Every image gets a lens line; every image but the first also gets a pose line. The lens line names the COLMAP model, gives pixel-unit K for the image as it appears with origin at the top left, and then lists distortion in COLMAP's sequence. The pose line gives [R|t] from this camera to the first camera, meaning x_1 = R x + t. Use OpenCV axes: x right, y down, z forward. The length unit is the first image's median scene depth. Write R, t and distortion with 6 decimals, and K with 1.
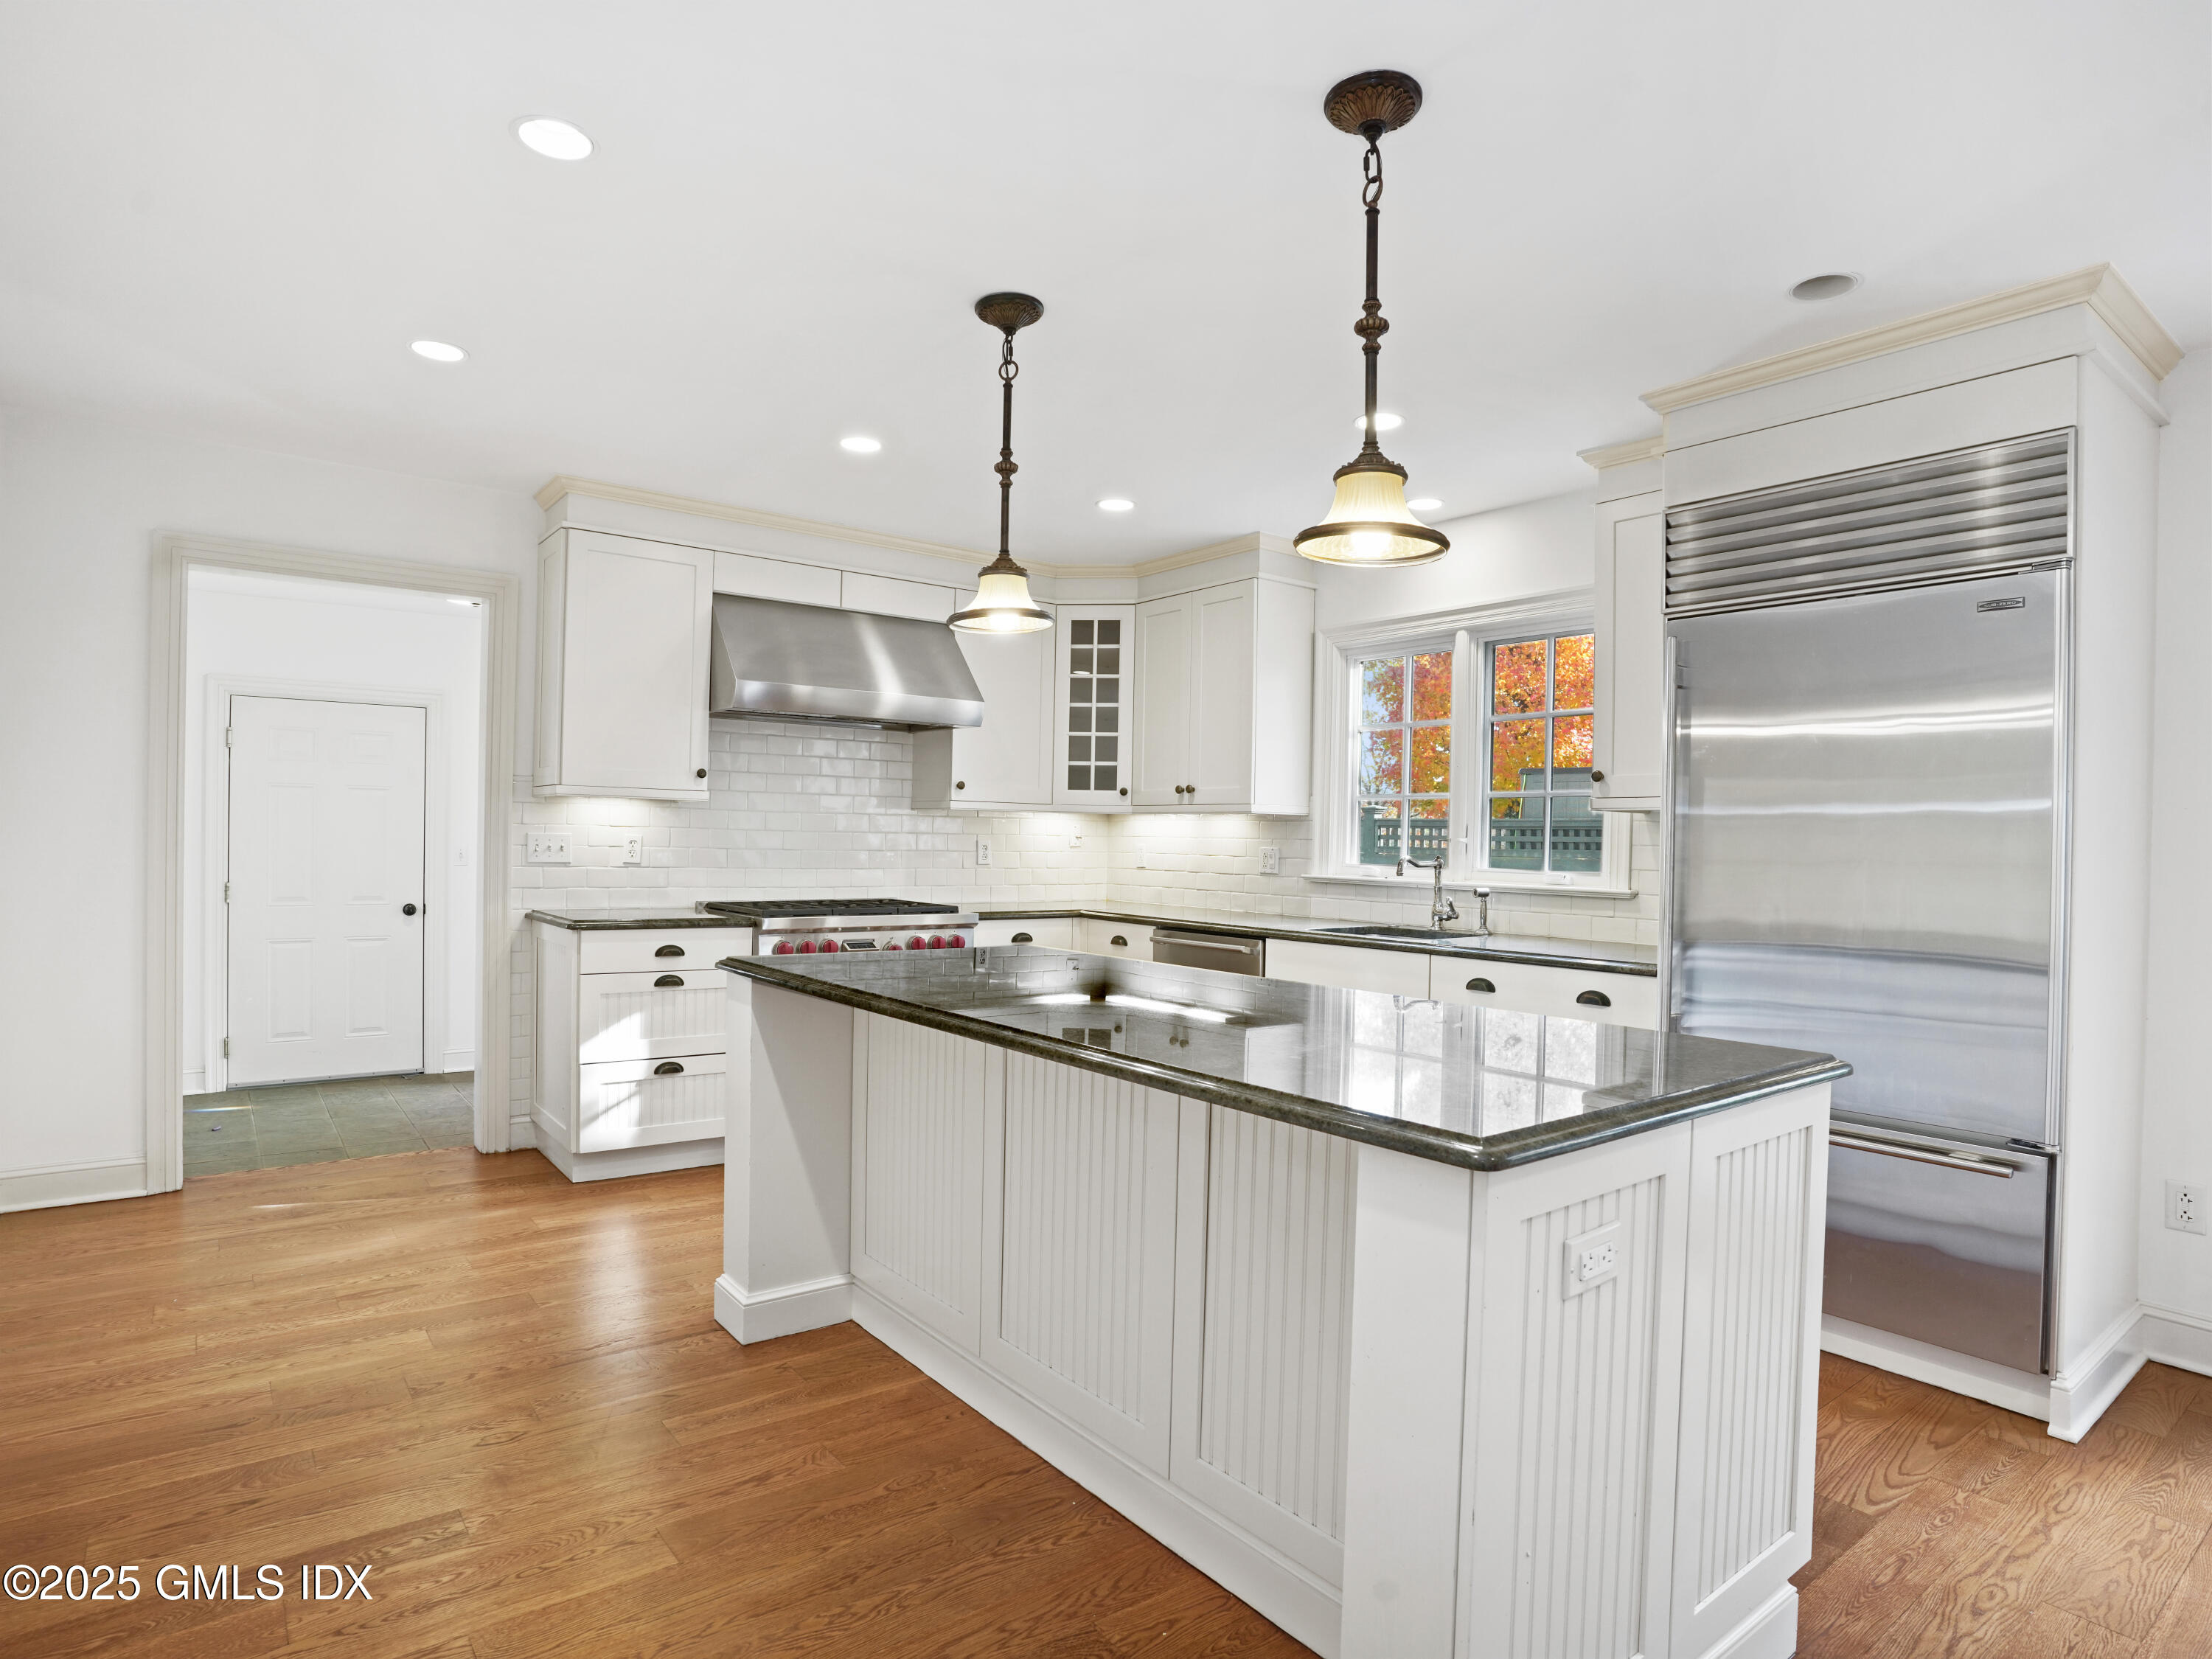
lens RADIAL K [[1211.8, 0, 1098.8], [0, 1211.8, 858.5], [0, 0, 1]] dist [-0.090477, 0.043110]
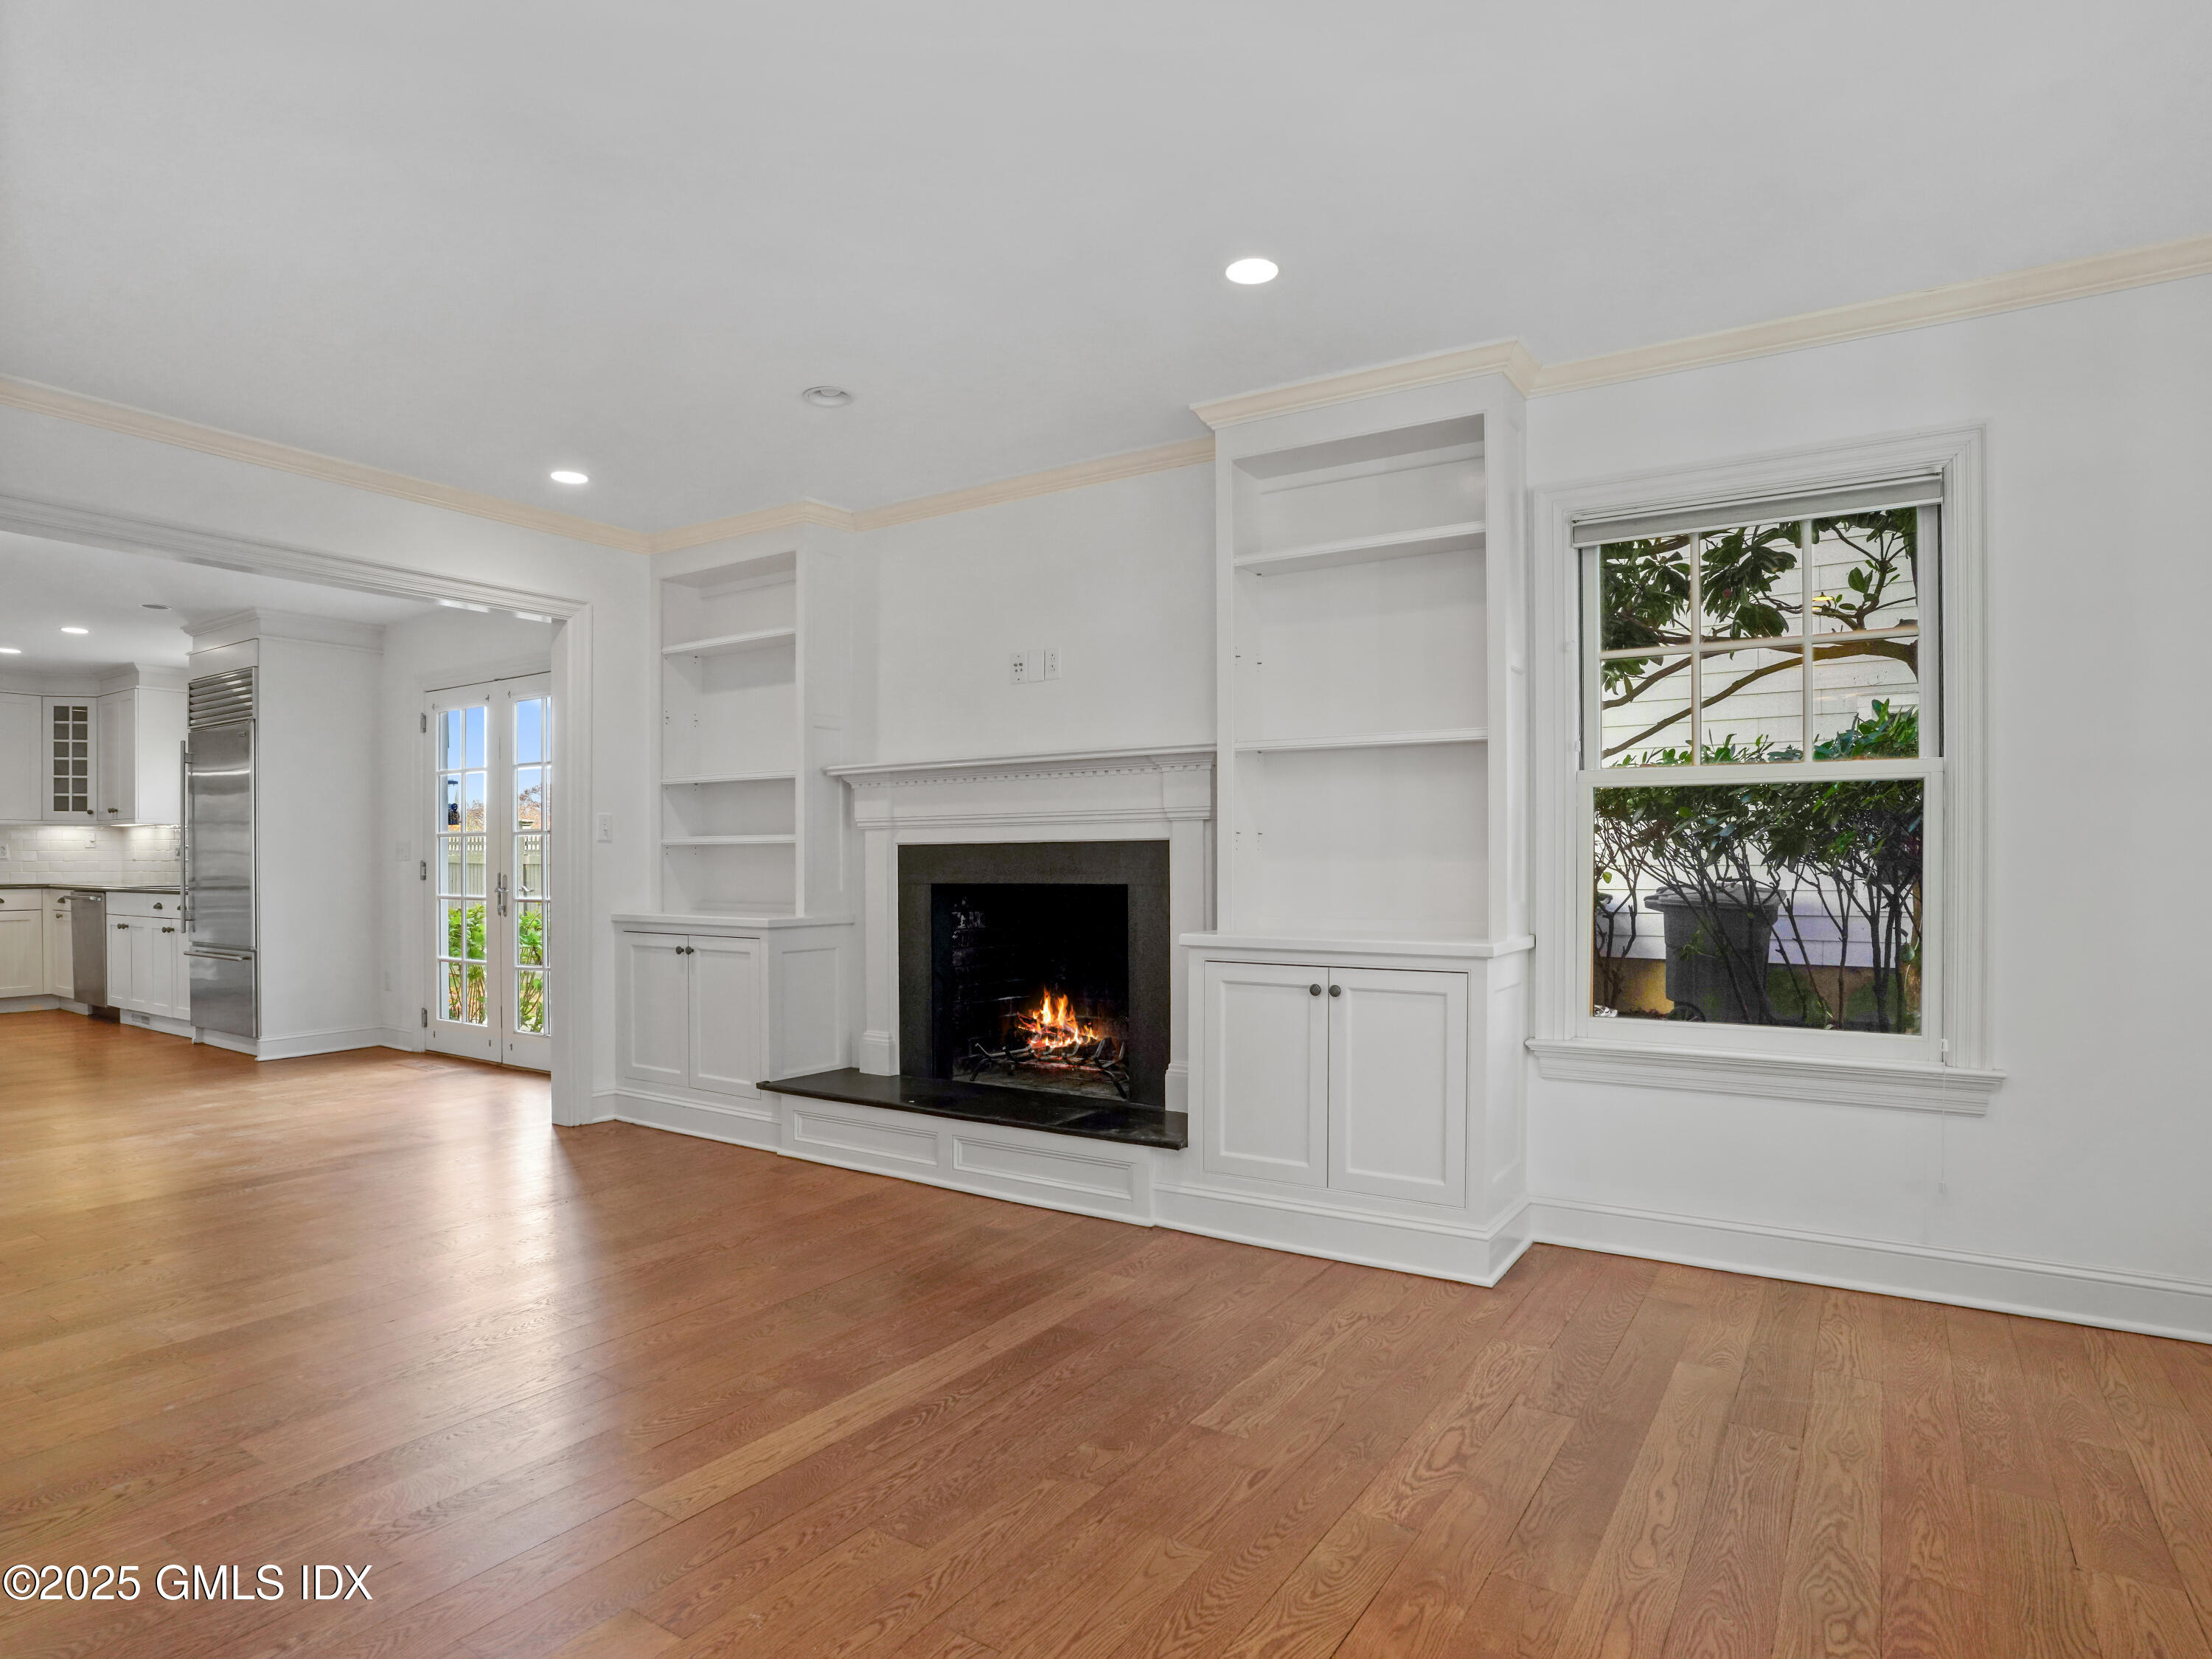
lens RADIAL K [[1211.8, 0, 1098.8], [0, 1211.8, 858.5], [0, 0, 1]] dist [-0.090477, 0.043110]
pose [[0.945965, -0.029593, 0.322915, 0.795585], [0.030921, 0.999521, 0.001018, 0.047957], [-0.322791, 0.009022, 0.946427, -0.913188]]
